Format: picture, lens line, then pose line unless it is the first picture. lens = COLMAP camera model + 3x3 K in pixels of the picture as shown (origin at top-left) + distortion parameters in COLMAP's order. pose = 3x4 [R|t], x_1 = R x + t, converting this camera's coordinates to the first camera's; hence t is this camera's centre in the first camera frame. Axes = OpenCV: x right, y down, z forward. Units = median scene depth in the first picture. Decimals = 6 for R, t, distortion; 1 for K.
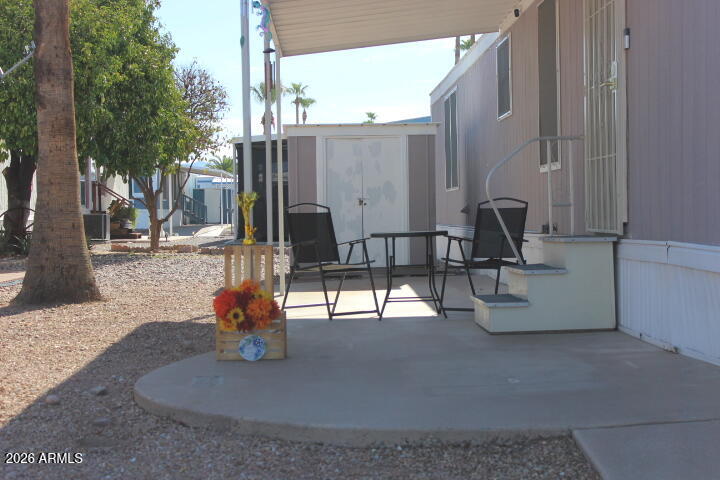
lens RADIAL K [[1196.9, 0, 360.0], [0, 1196.9, 240.0], [0, 0, 1]] dist [-0.014763, -0.063328]
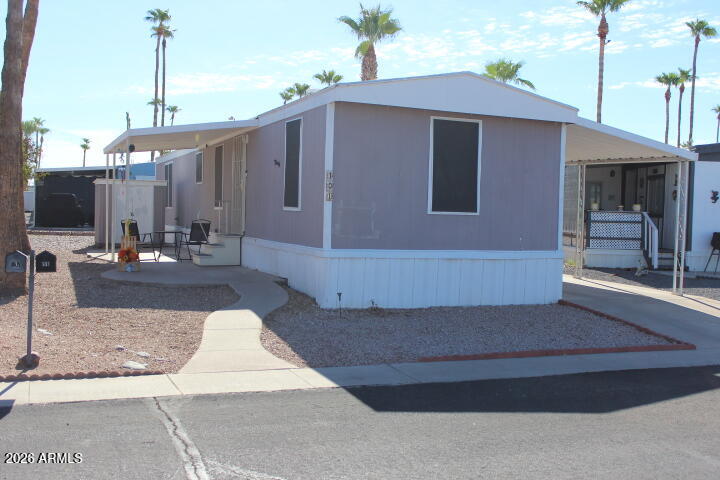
lens RADIAL K [[778.0, 0, 360.0], [0, 778.0, 240.0], [0, 0, 1]] dist [-0.085133, 0.012136]
pose [[0.936741, 0.023279, 0.349248, -0.159926], [-0.028597, 0.999540, 0.010078, -0.016051], [-0.348853, -0.019428, 0.936976, -0.794497]]
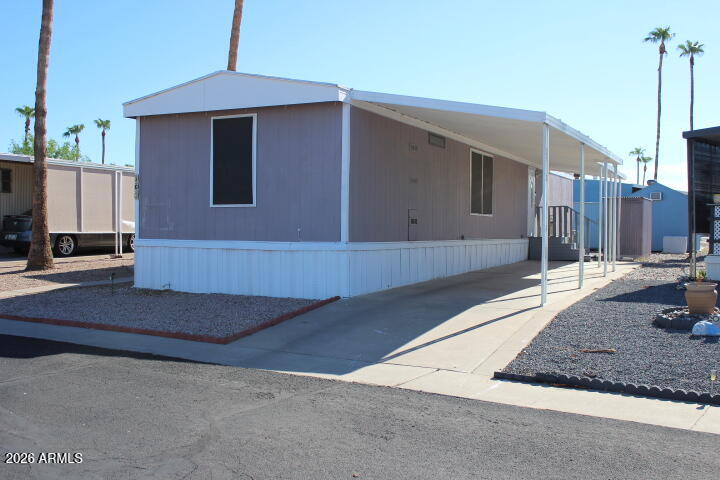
lens RADIAL K [[738.7, 0, 360.0], [0, 738.7, 240.0], [0, 0, 1]] dist [-0.110091, 0.233752]
pose [[0.877846, 0.025719, -0.478253, 1.146138], [-0.028845, 0.999584, 0.000809, -0.000349], [0.478074, 0.013085, 0.878222, -0.670436]]
